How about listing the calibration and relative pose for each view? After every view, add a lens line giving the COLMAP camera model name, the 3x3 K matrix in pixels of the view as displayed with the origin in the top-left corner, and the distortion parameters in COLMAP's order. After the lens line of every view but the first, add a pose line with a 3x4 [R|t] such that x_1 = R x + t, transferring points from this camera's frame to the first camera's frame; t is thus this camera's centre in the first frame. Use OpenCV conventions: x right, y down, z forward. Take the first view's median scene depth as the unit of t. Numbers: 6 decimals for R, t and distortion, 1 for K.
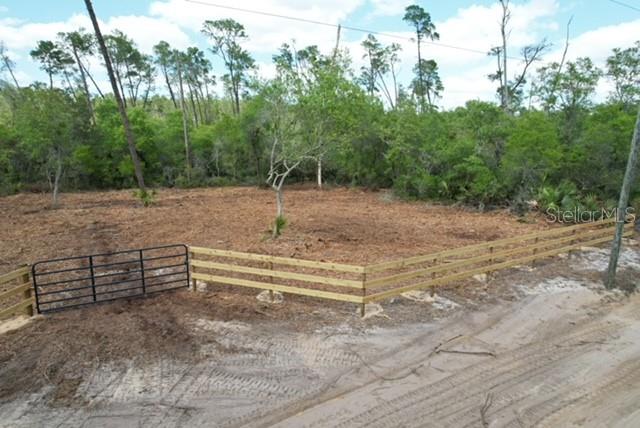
lens RADIAL K [[412.5, 0, 320.9], [0, 412.5, 212.8], [0, 0, 1]] dist [-0.074628, 0.072763]
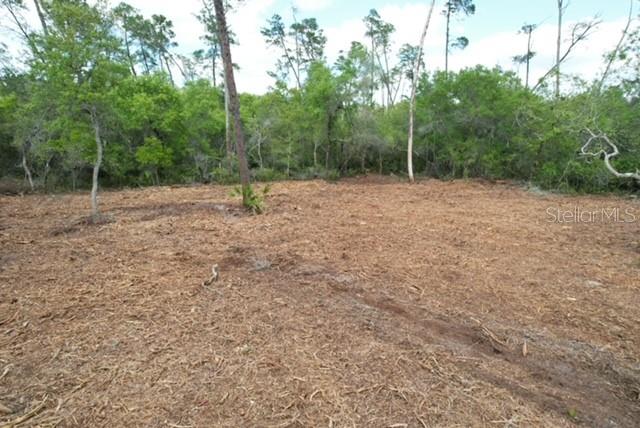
lens RADIAL K [[412.5, 0, 320.9], [0, 412.5, 212.8], [0, 0, 1]] dist [-0.074628, 0.072763]
pose [[0.983590, -0.030585, 0.177806, -0.204540], [0.028370, 0.999485, 0.014990, -0.010549], [-0.178172, -0.009700, 0.983951, 0.174402]]
